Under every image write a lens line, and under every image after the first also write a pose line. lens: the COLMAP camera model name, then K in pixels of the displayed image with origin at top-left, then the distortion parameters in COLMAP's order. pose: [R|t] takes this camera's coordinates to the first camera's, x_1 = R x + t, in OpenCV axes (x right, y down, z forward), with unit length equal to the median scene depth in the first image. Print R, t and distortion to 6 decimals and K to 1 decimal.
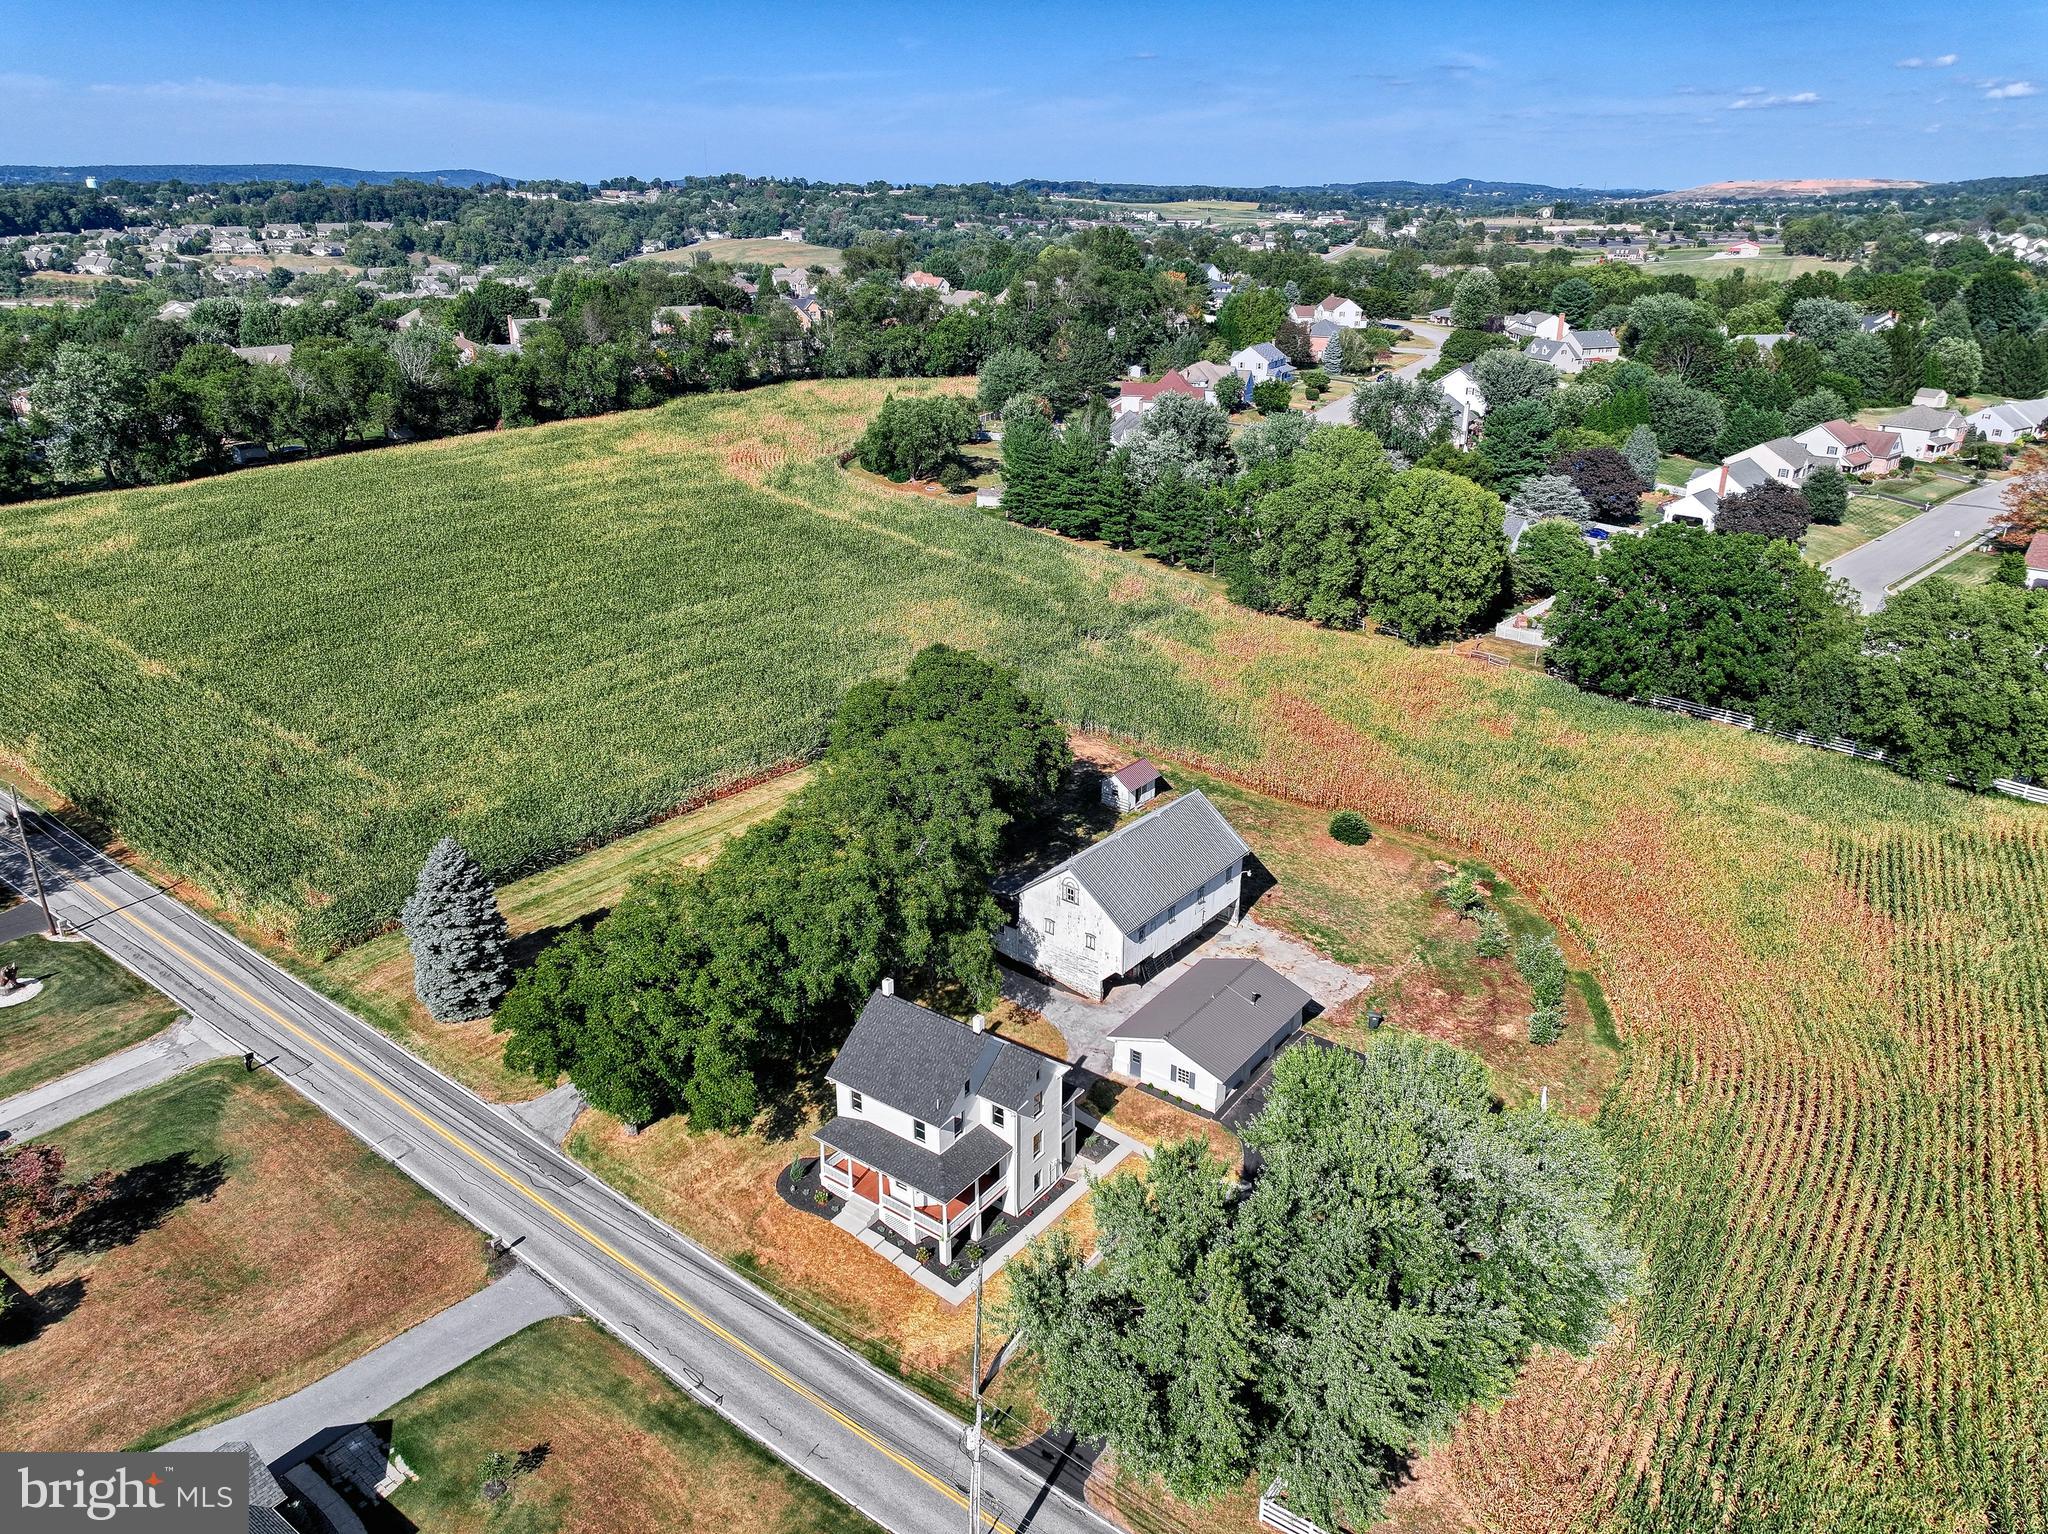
lens RADIAL K [[1439.0, 0, 1024.0], [0, 1439.0, 767.0], [0, 0, 1]] dist [-0.002783, 0.022181]
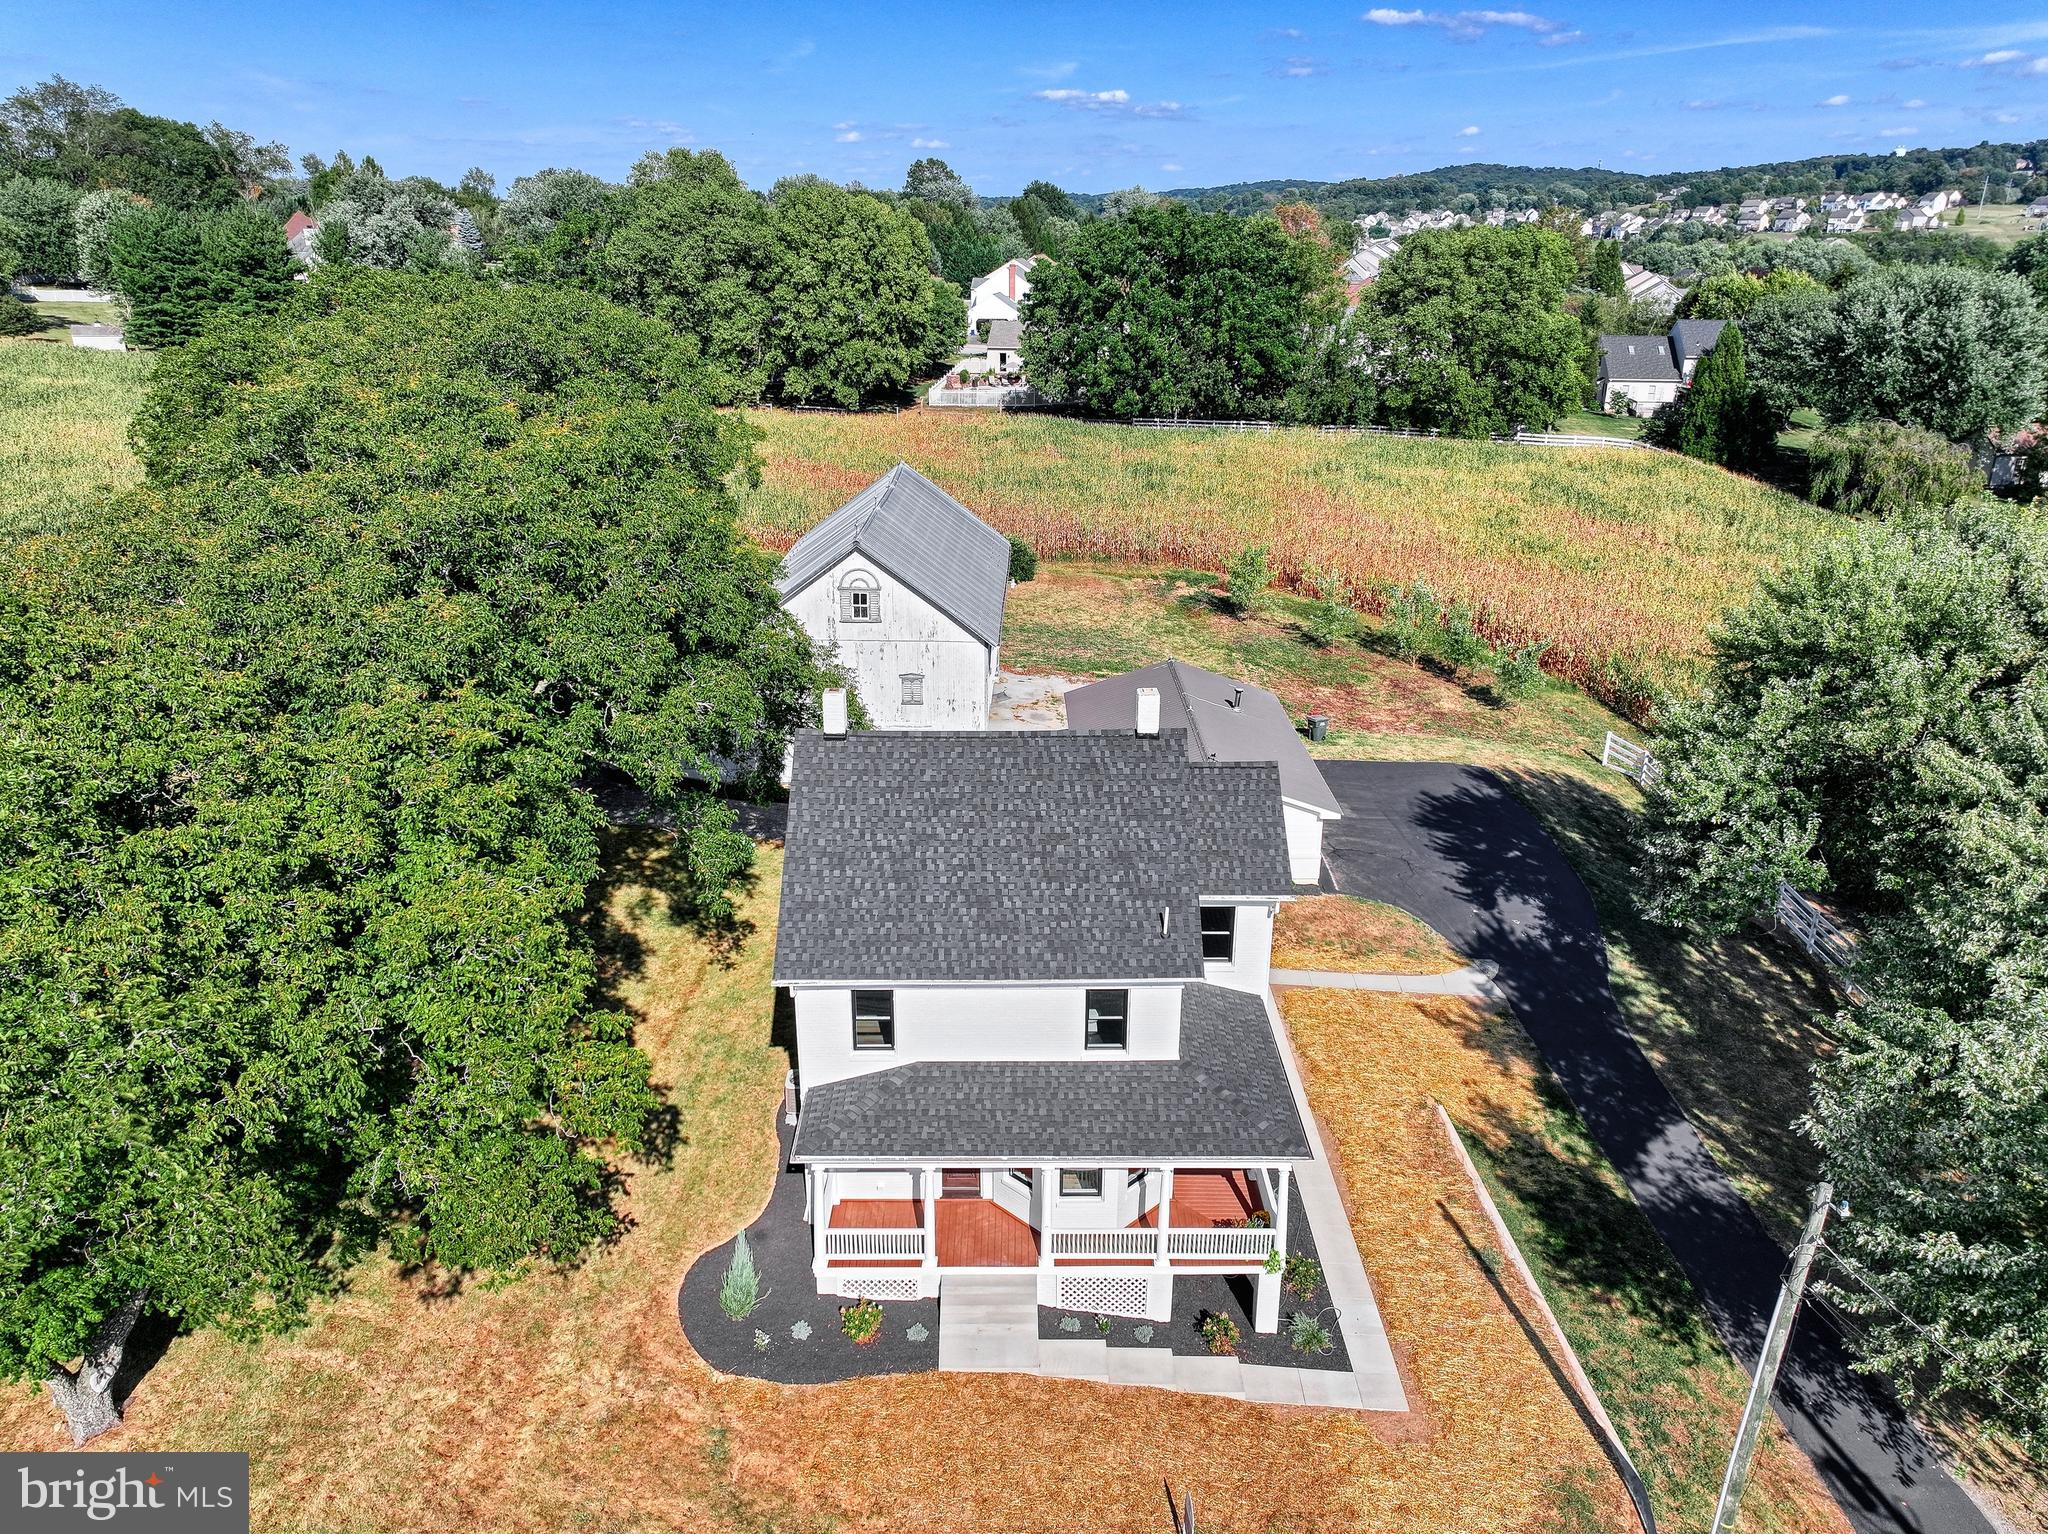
lens RADIAL K [[1444.2, 0, 1024.3], [0, 1444.2, 758.0], [0, 0, 1]] dist [-0.002205, 0.022915]
pose [[0.797103, -0.209051, 0.566502, -0.184546], [0.222646, 0.973810, 0.046080, 0.108984], [-0.561299, 0.089399, 0.822771, 0.460095]]
